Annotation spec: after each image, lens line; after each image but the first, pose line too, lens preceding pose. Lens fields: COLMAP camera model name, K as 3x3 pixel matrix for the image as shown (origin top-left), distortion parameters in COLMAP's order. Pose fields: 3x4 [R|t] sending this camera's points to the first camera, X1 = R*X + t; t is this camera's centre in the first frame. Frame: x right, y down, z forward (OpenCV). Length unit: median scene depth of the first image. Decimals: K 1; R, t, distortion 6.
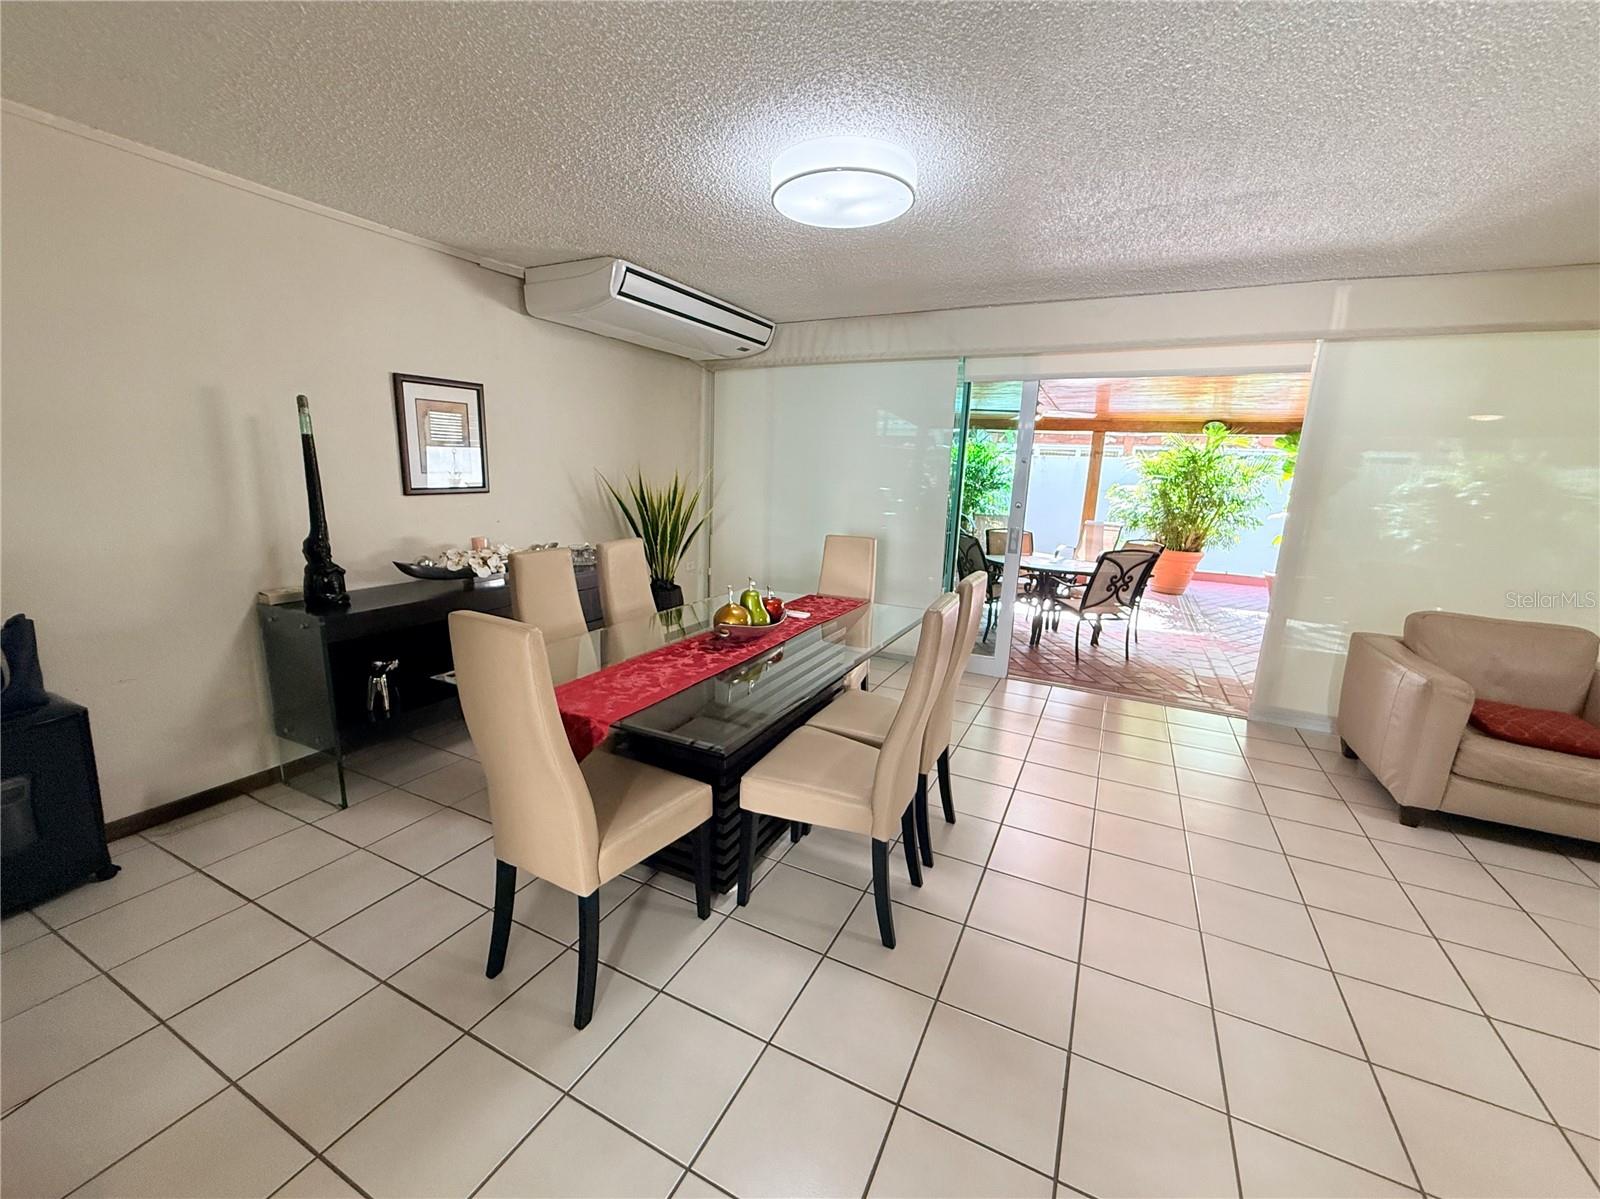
lens RADIAL K [[648.5, 0, 797.1], [0, 648.5, 597.4], [0, 0, 1]] dist [-0.000656, -0.000130]
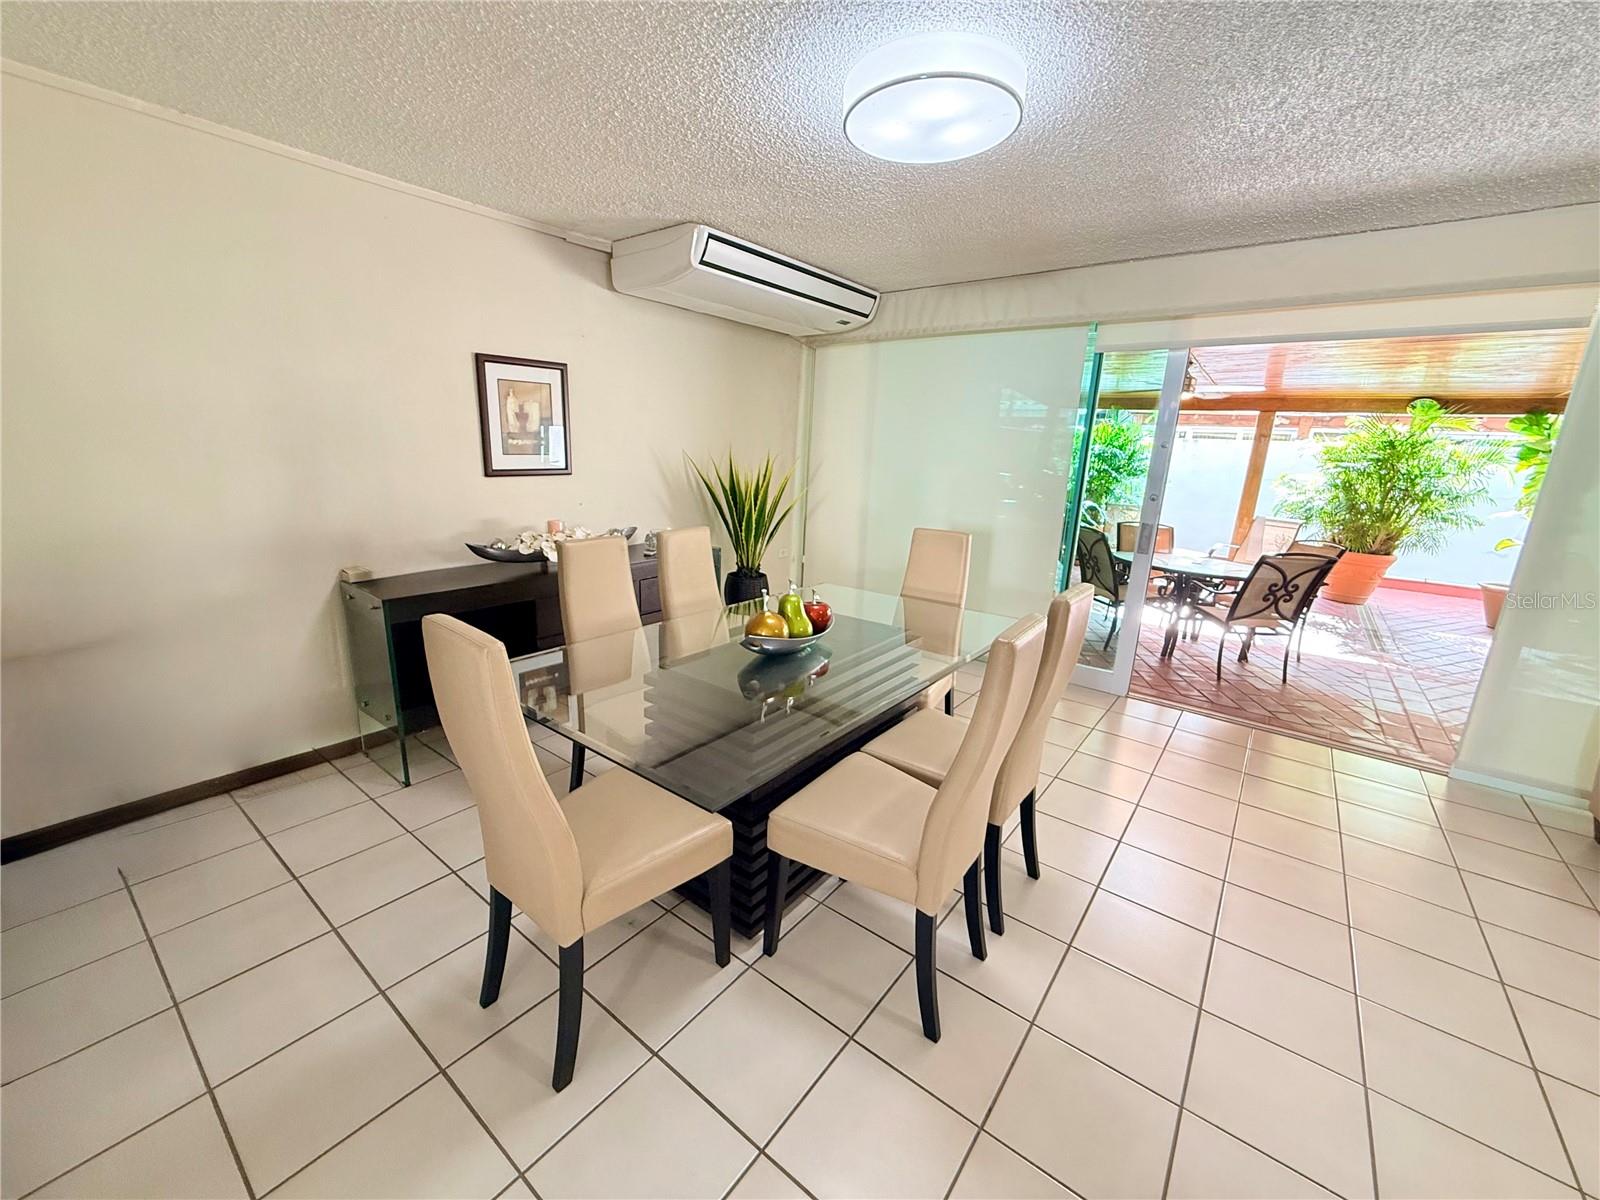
lens RADIAL K [[638.2, 0, 796.9], [0, 638.2, 598.4], [0, 0, 1]] dist [-0.000515, -0.000067]
pose [[0.981248, 0.050437, -0.186034, 0.054175], [-0.044529, 0.998366, 0.035801, -0.023520], [0.187535, -0.026845, 0.981891, 0.104662]]
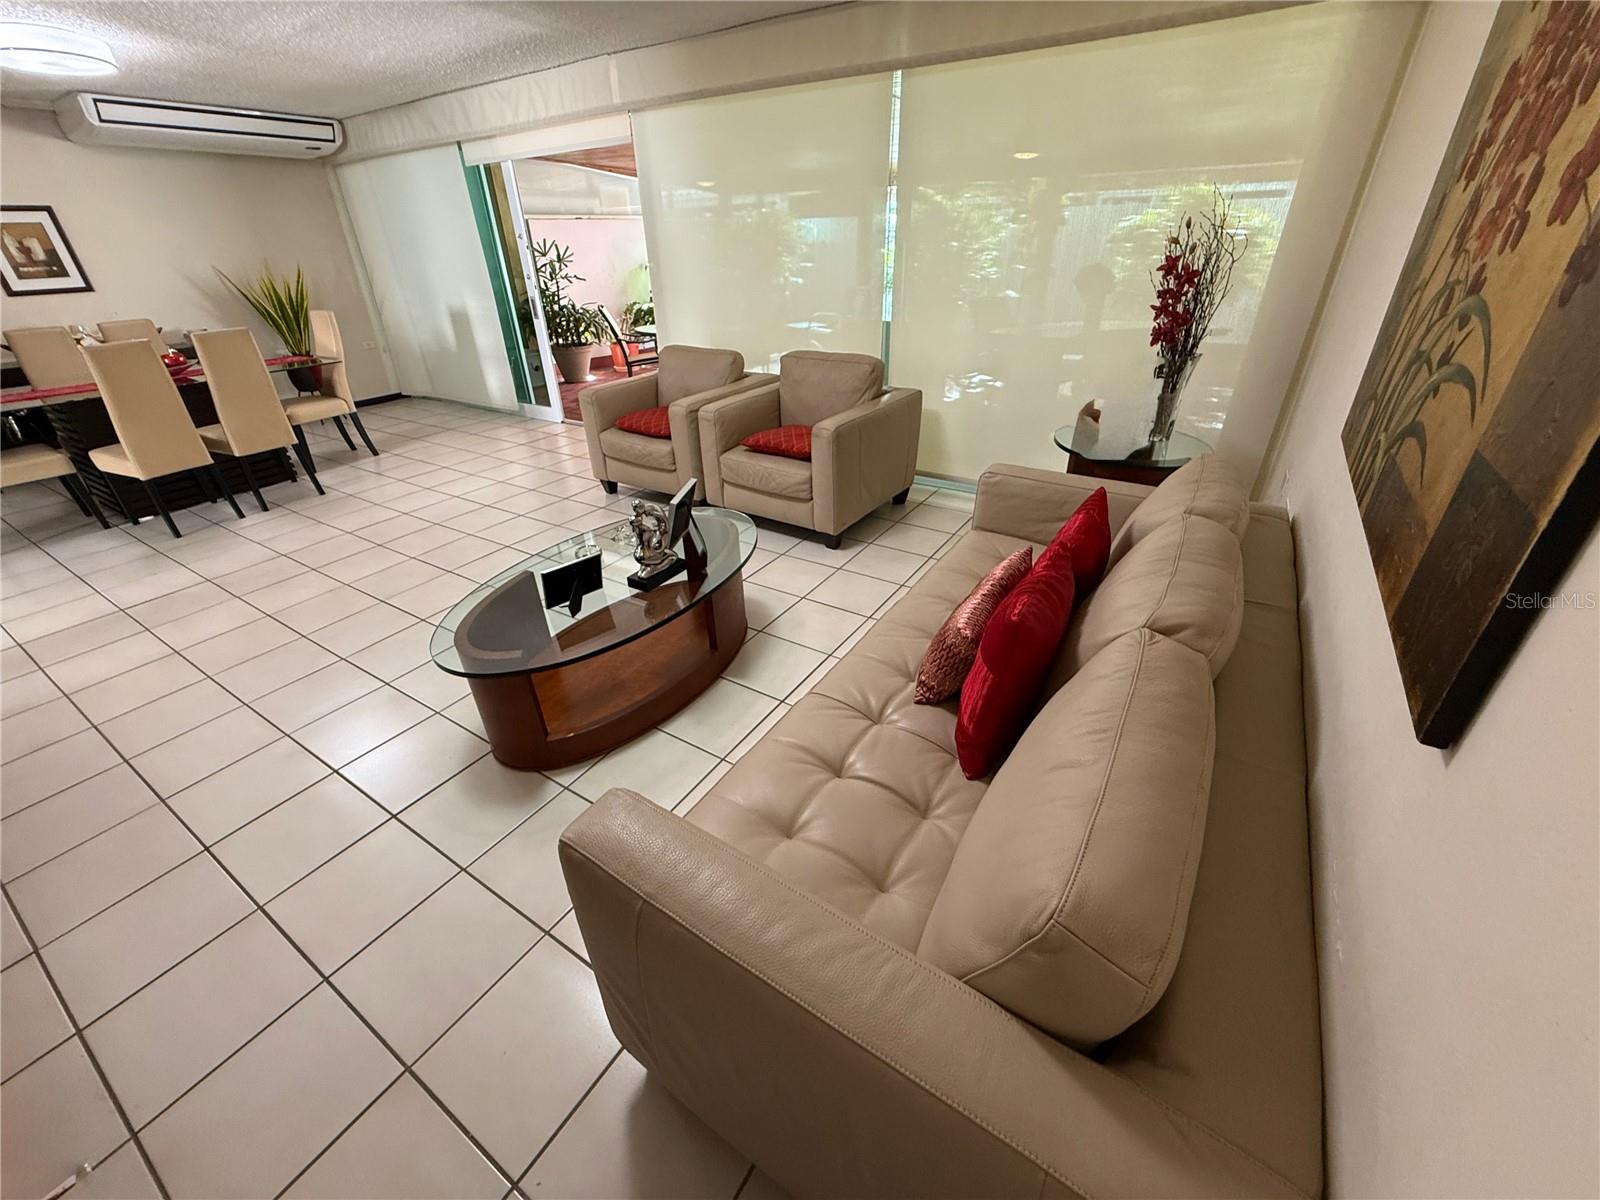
lens RADIAL K [[638.2, 0, 796.9], [0, 638.2, 598.4], [0, 0, 1]] dist [-0.000515, -0.000067]
pose [[0.992568, -0.001932, -0.121675, 1.245802], [0.038933, 0.952363, 0.302472, 0.119388], [0.115295, -0.304962, 0.945360, -0.357799]]
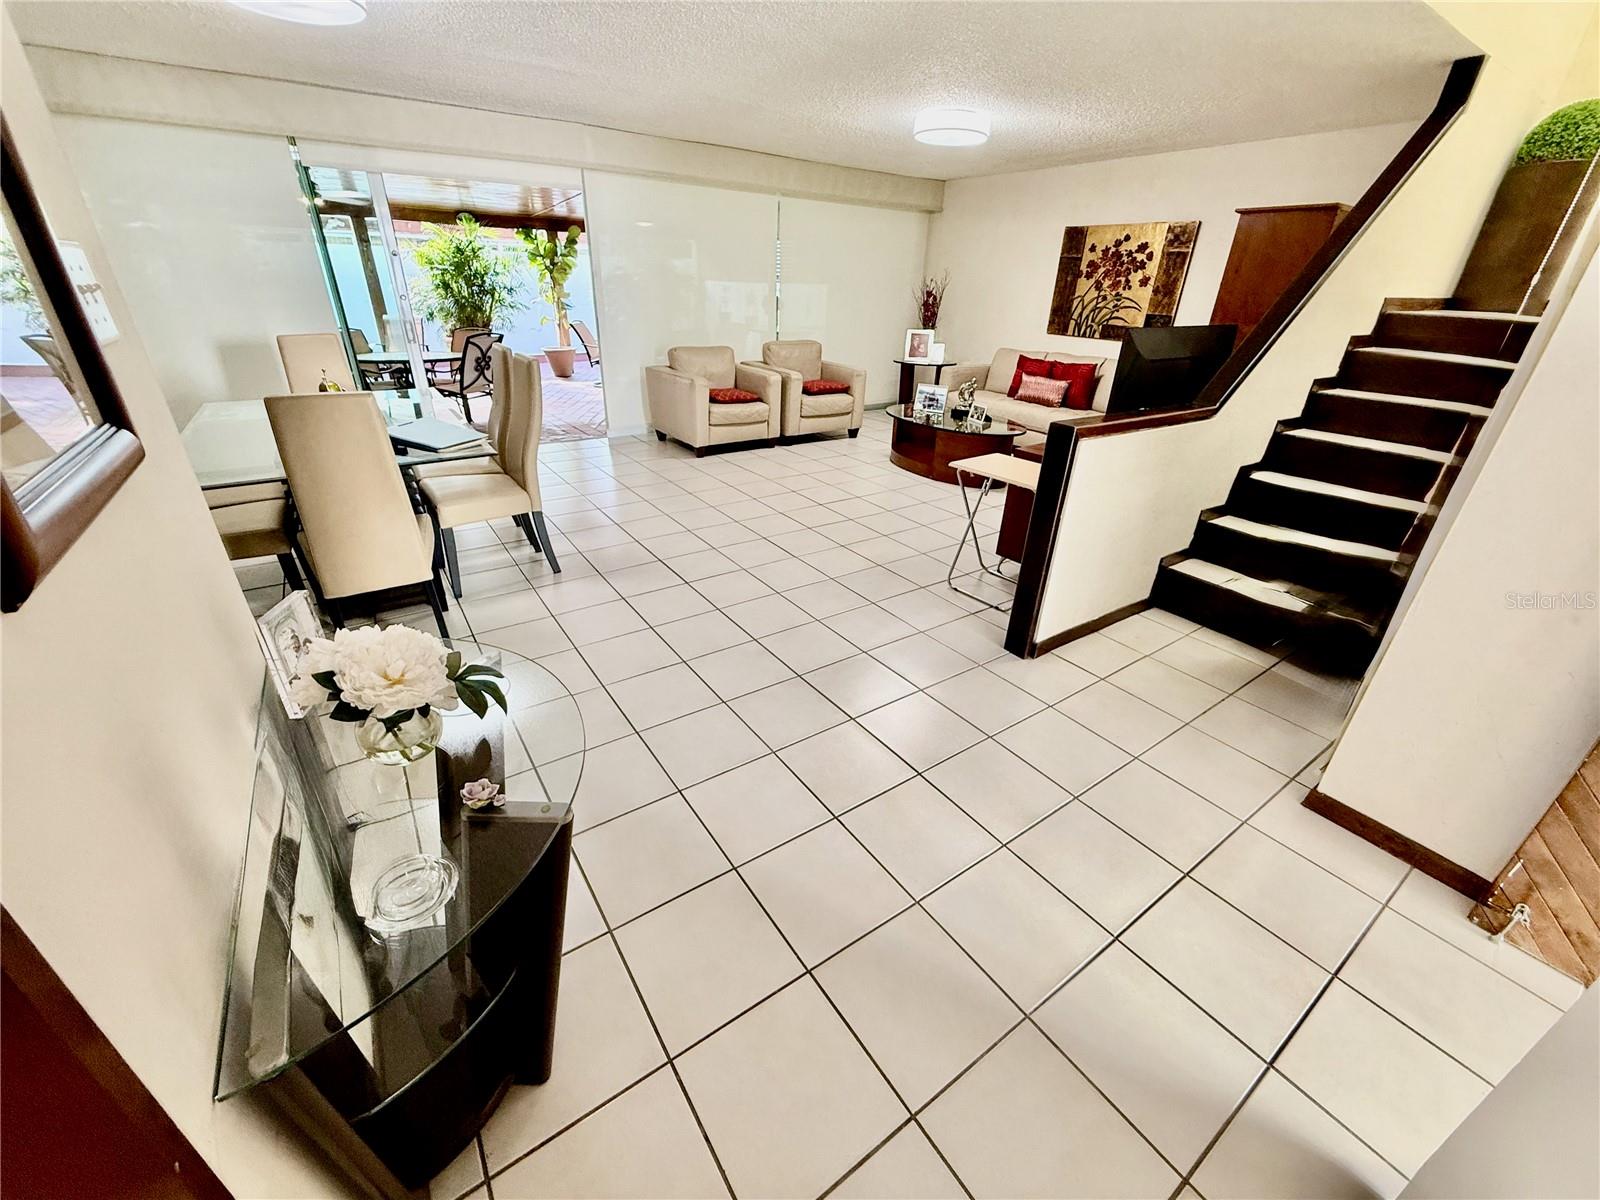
lens RADIAL K [[638.2, 0, 796.9], [0, 638.2, 598.4], [0, 0, 1]] dist [-0.000515, -0.000067]
pose [[0.482801, -0.412773, 0.772348, -0.504899], [0.168182, 0.909235, 0.380798, 0.033977], [-0.859429, -0.053955, 0.508400, -0.236351]]
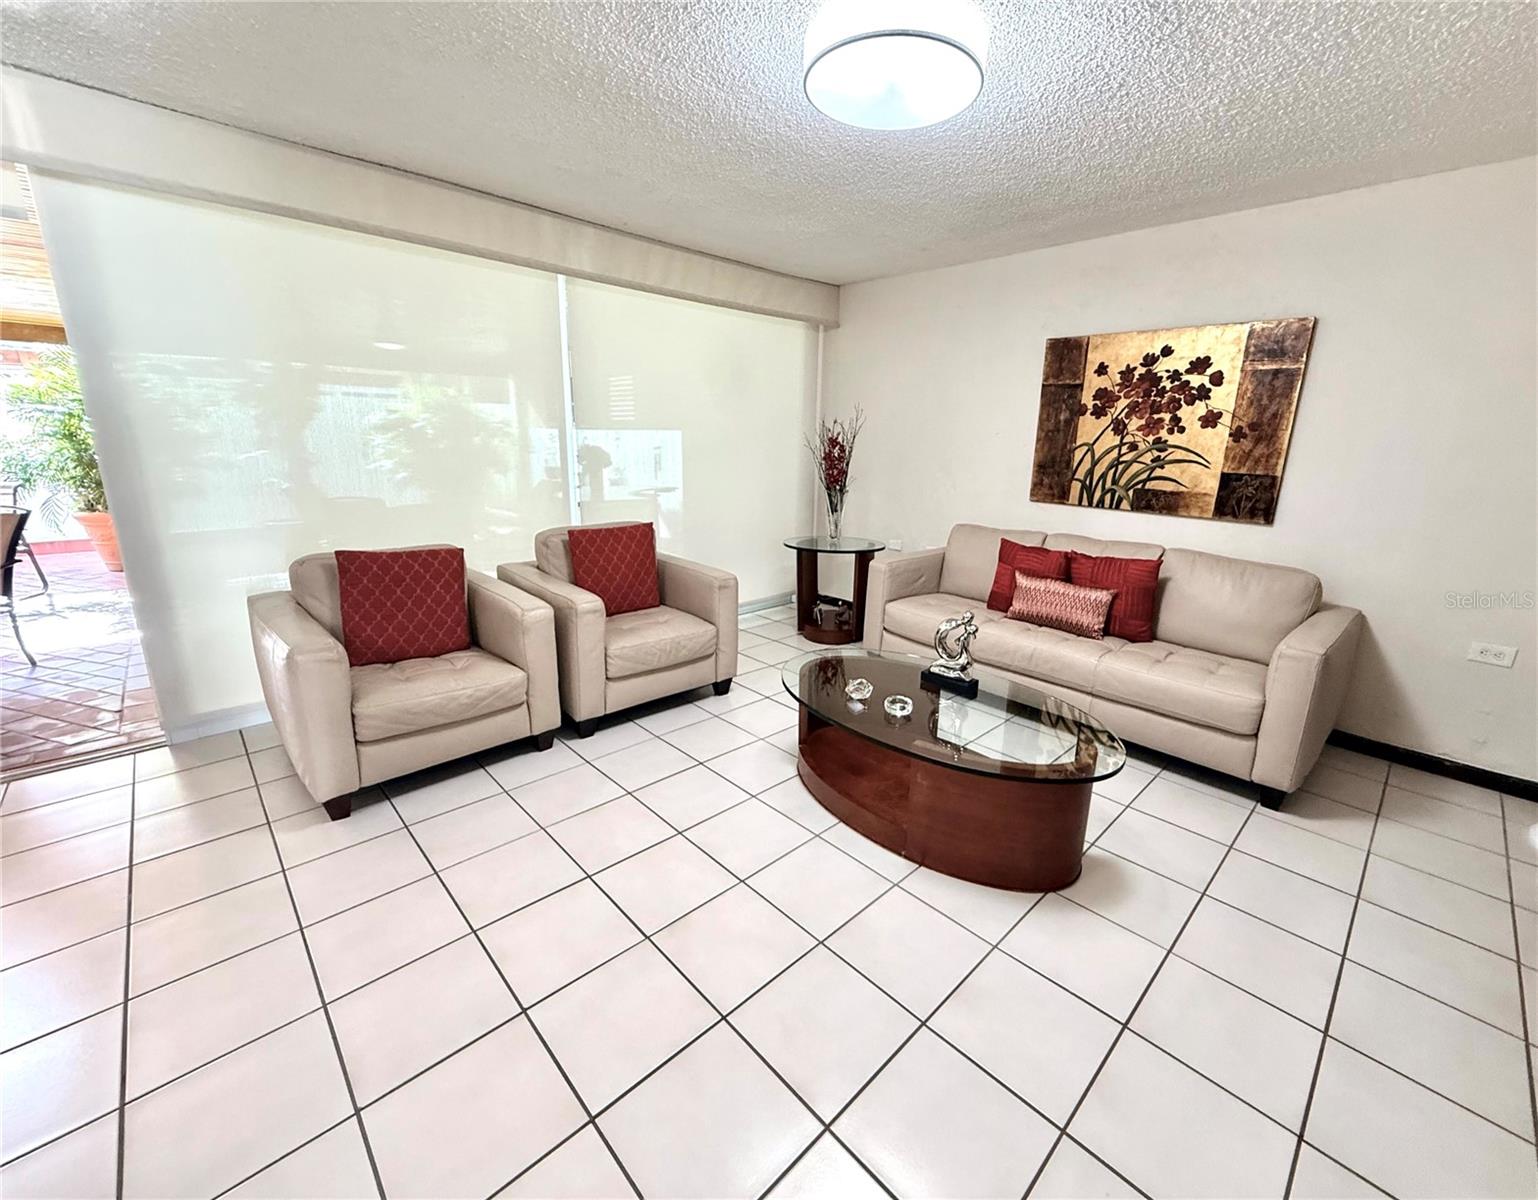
lens RADIAL K [[638.1, 0, 797.1], [0, 638.1, 598.0], [0, 0, 1]] dist [-0.000496, -0.000180]
pose [[0.322865, -0.264503, 0.908733, 0.368829], [0.180398, 0.959750, 0.215259, 0.009458], [-0.929093, 0.094434, 0.357586, 0.111859]]
